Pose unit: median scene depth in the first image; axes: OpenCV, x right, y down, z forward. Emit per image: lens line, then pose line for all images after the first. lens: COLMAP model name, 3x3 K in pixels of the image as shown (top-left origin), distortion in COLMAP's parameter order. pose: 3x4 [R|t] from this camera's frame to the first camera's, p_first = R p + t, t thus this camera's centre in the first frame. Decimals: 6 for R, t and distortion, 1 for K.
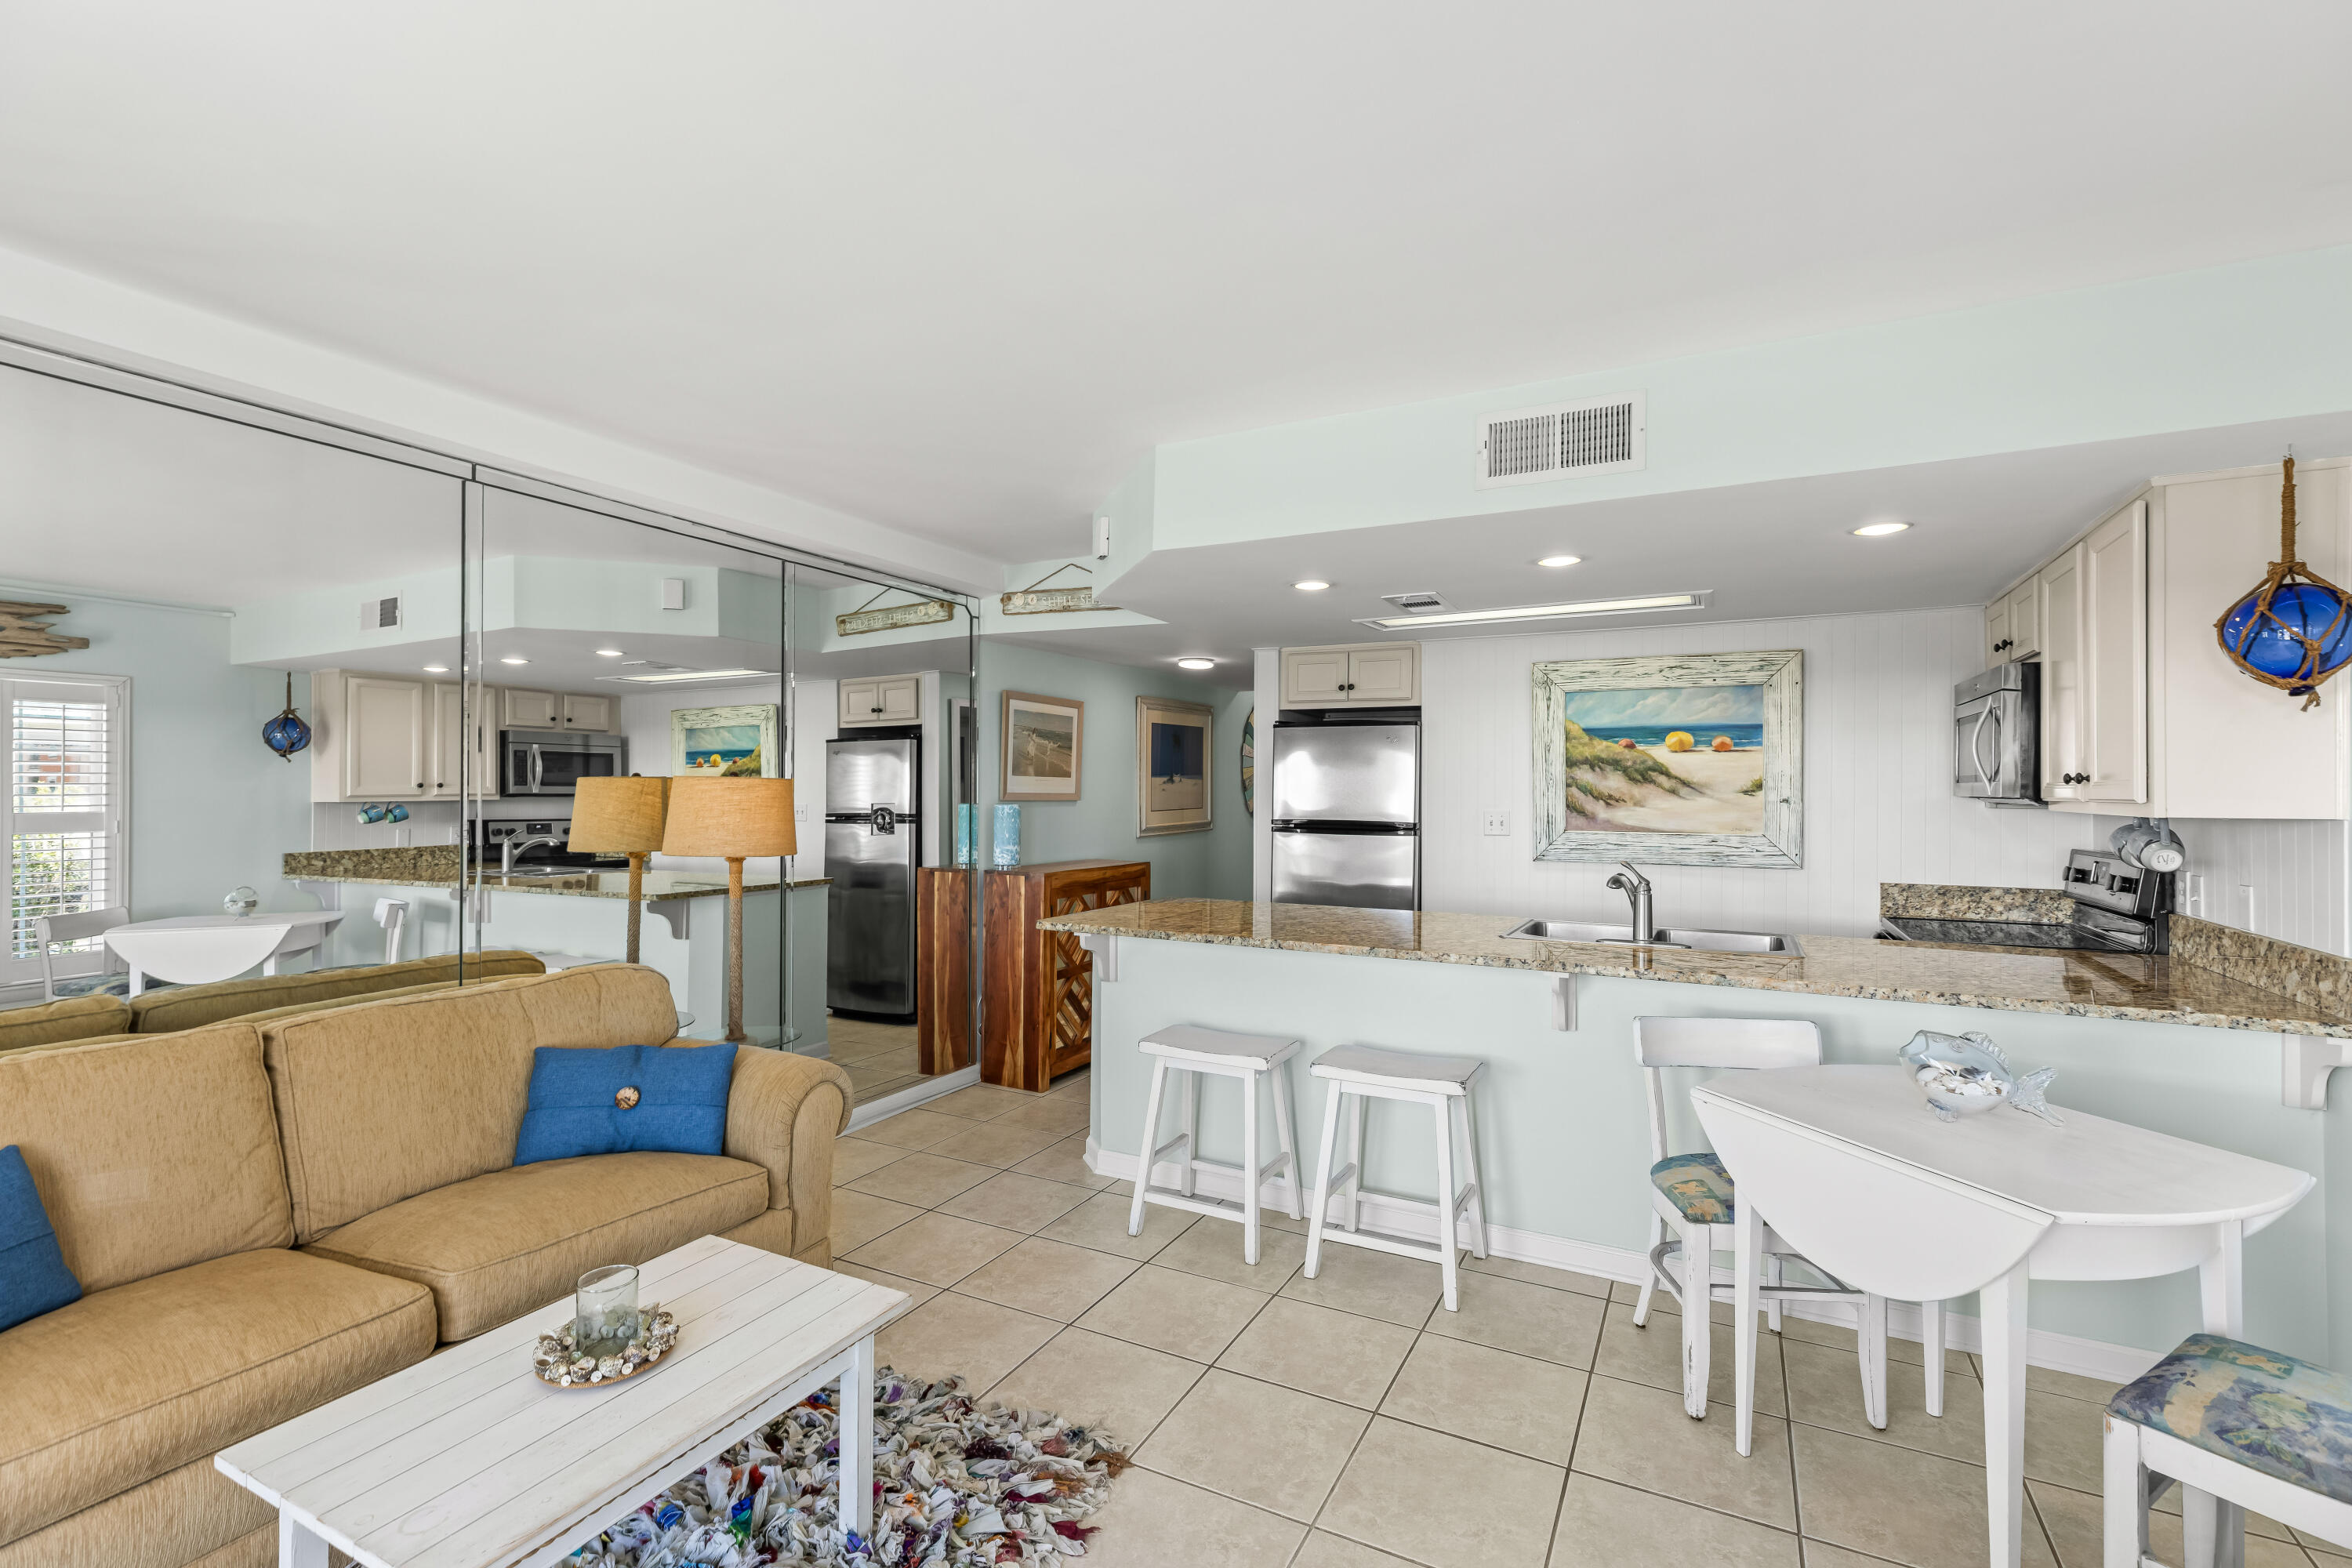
lens RADIAL K [[1041.5, 0, 1172.7], [0, 1041.5, 782.3], [0, 0, 1]] dist [0.002971, 0.000435]
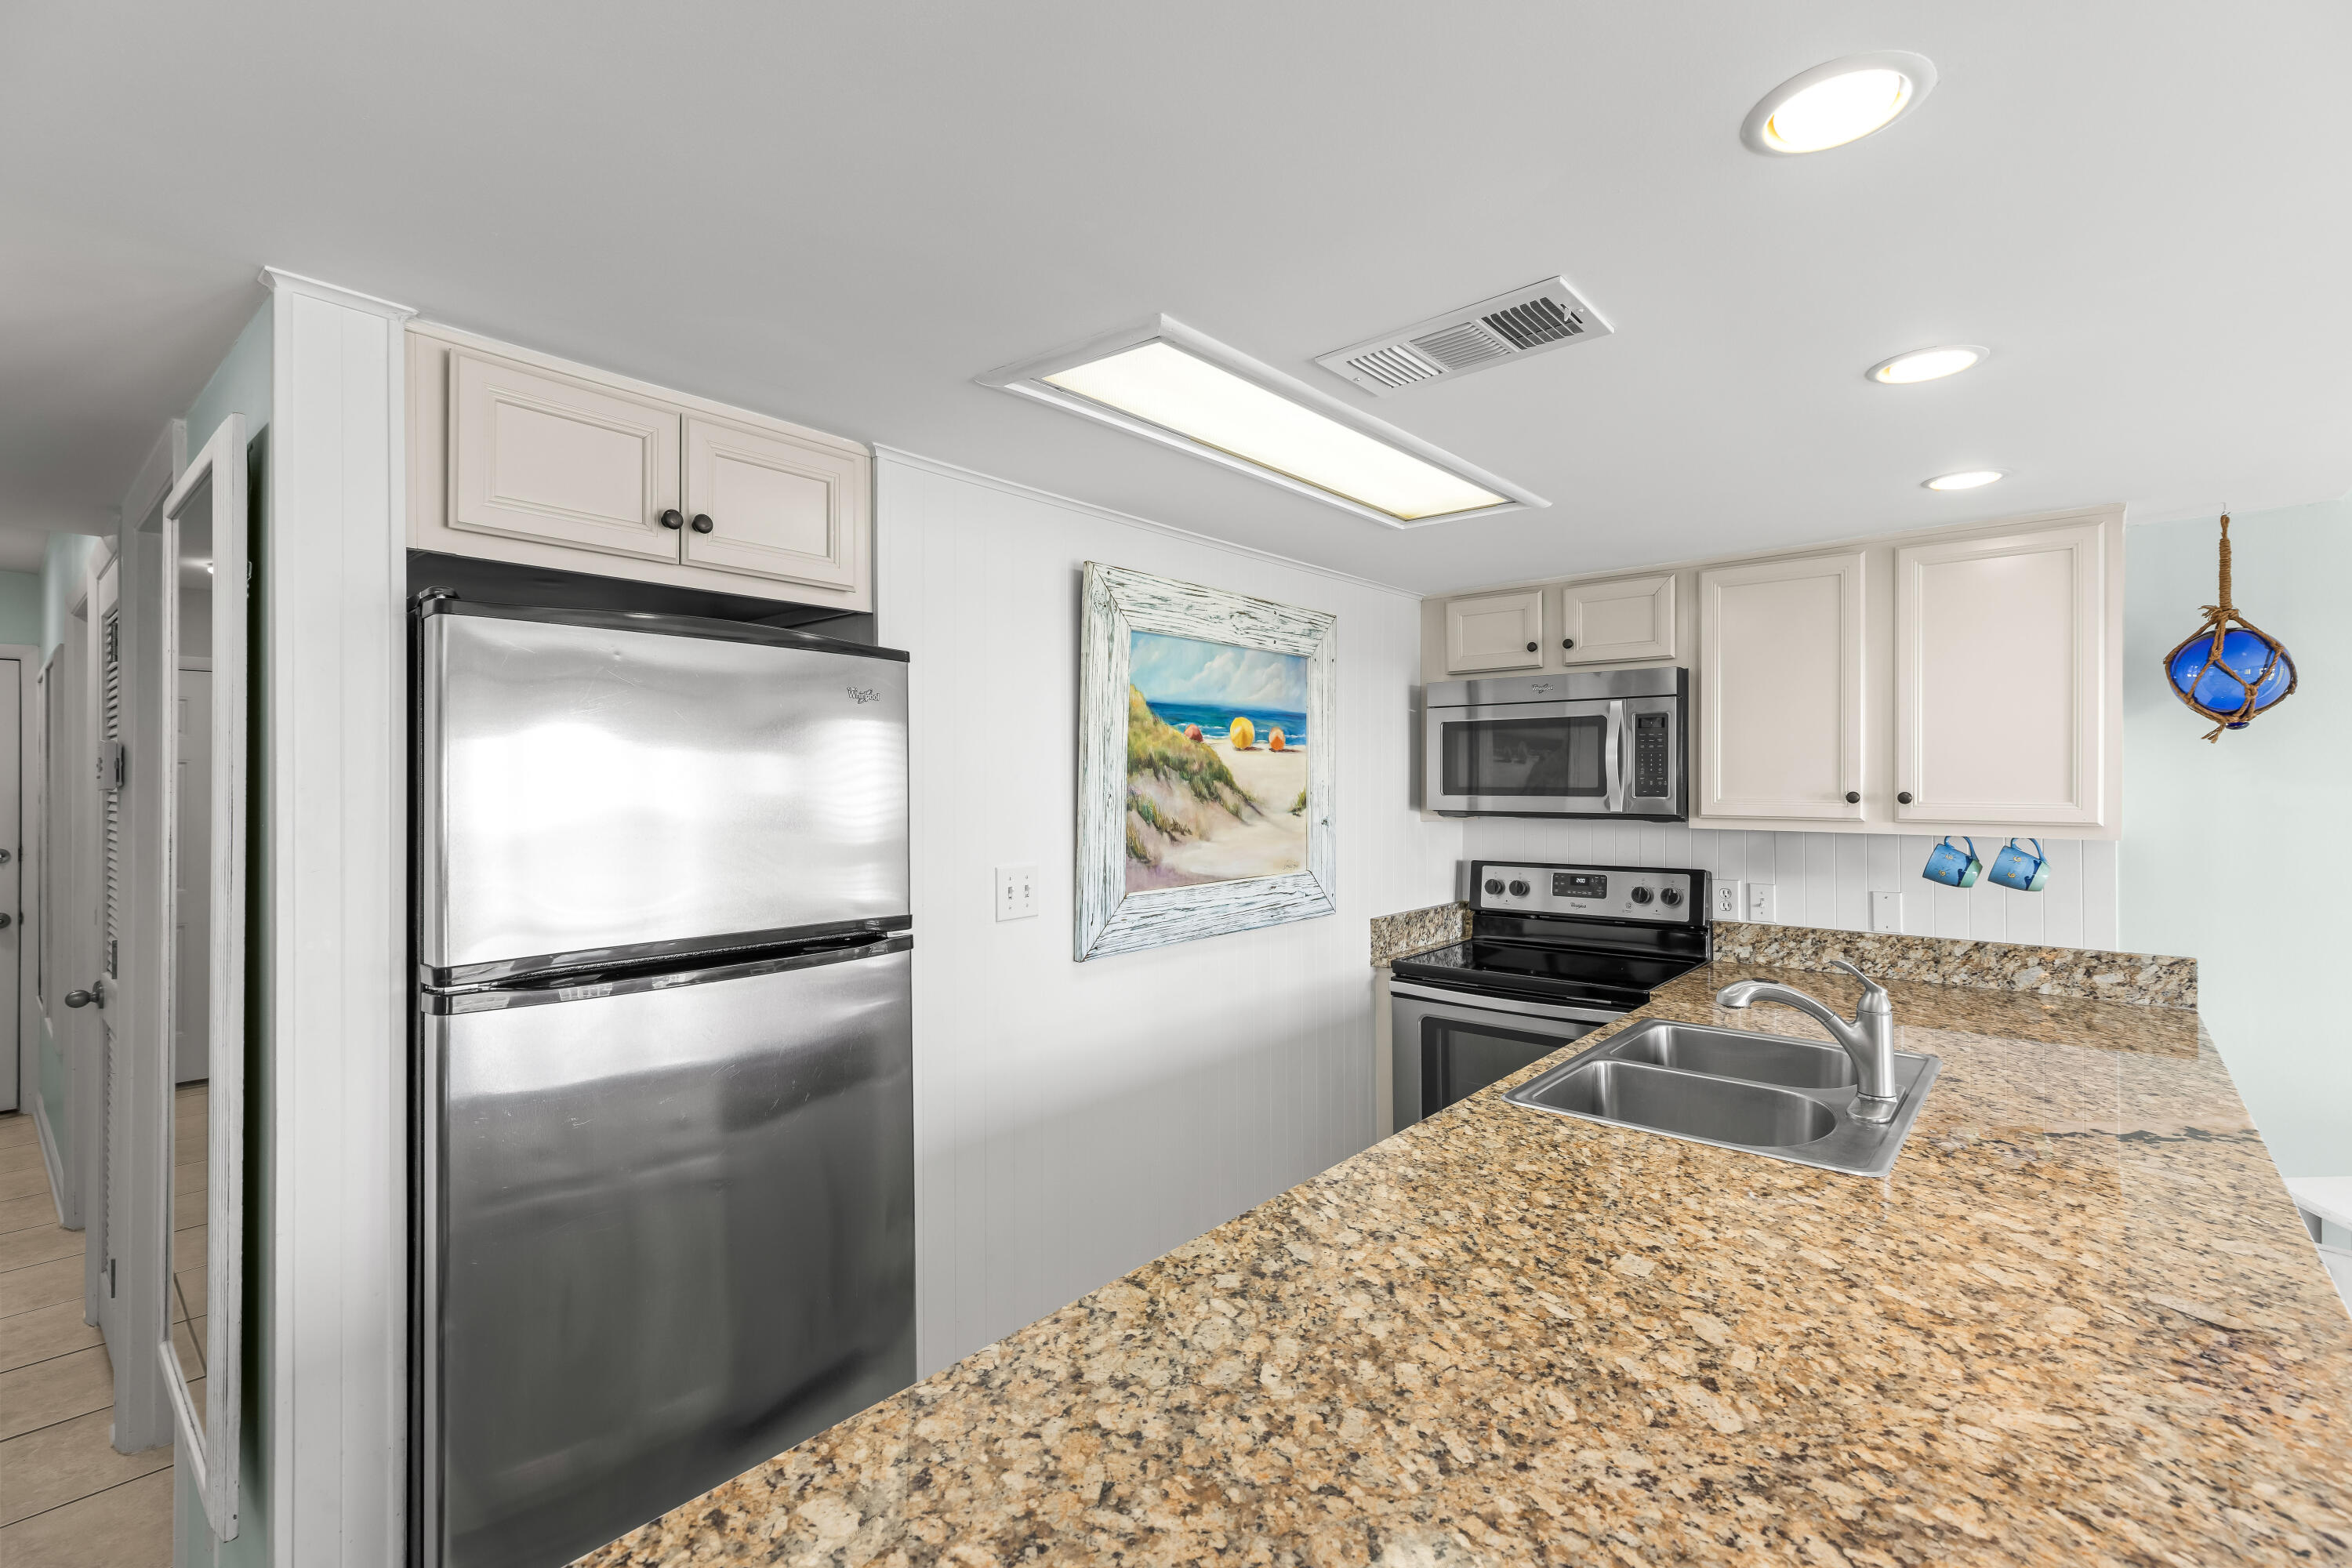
lens RADIAL K [[1041.5, 0, 1176.9], [0, 1041.5, 778.3], [0, 0, 1]] dist [0.002971, 0.000435]
pose [[0.230854, -0.007212, 0.972962, -0.130636], [-0.005897, 0.999944, 0.008811, -0.017282], [-0.972971, -0.007772, 0.230798, 0.887341]]
